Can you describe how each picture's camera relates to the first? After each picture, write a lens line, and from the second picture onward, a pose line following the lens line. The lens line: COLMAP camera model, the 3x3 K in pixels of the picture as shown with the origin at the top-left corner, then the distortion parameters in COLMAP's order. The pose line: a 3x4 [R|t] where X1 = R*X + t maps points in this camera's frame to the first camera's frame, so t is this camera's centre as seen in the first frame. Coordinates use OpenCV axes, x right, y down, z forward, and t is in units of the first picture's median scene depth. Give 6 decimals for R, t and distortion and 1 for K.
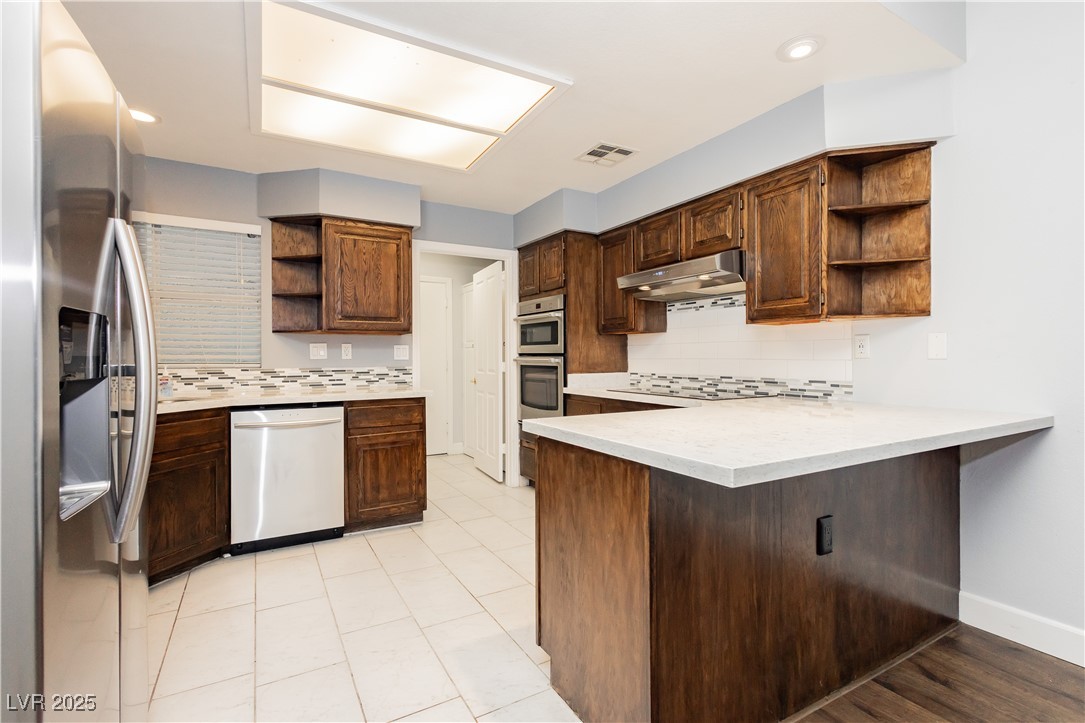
lens RADIAL K [[497.2, 0, 543.7], [0, 497.2, 358.9], [0, 0, 1]] dist [0.000506, 0.000148]
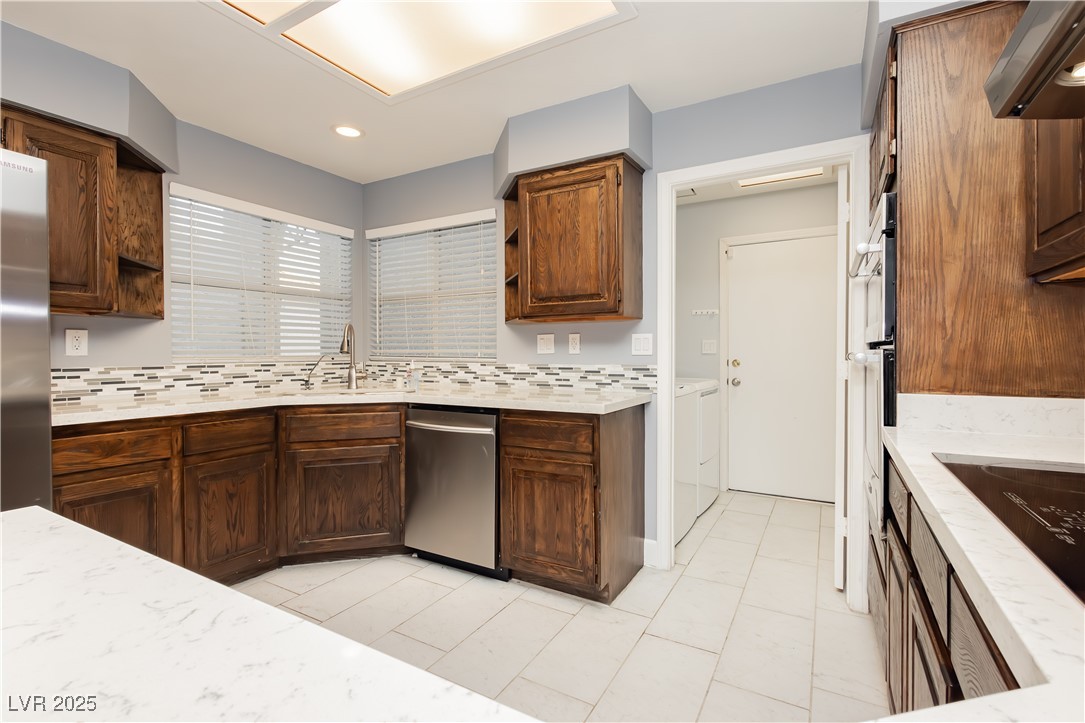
lens RADIAL K [[497.2, 0, 543.7], [0, 497.2, 358.9], [0, 0, 1]] dist [0.000506, 0.000148]
pose [[0.502567, 0.012600, -0.864446, 0.277150], [-0.003155, 0.999914, 0.012740, -0.001251], [0.864532, -0.003676, 0.502564, 0.622618]]
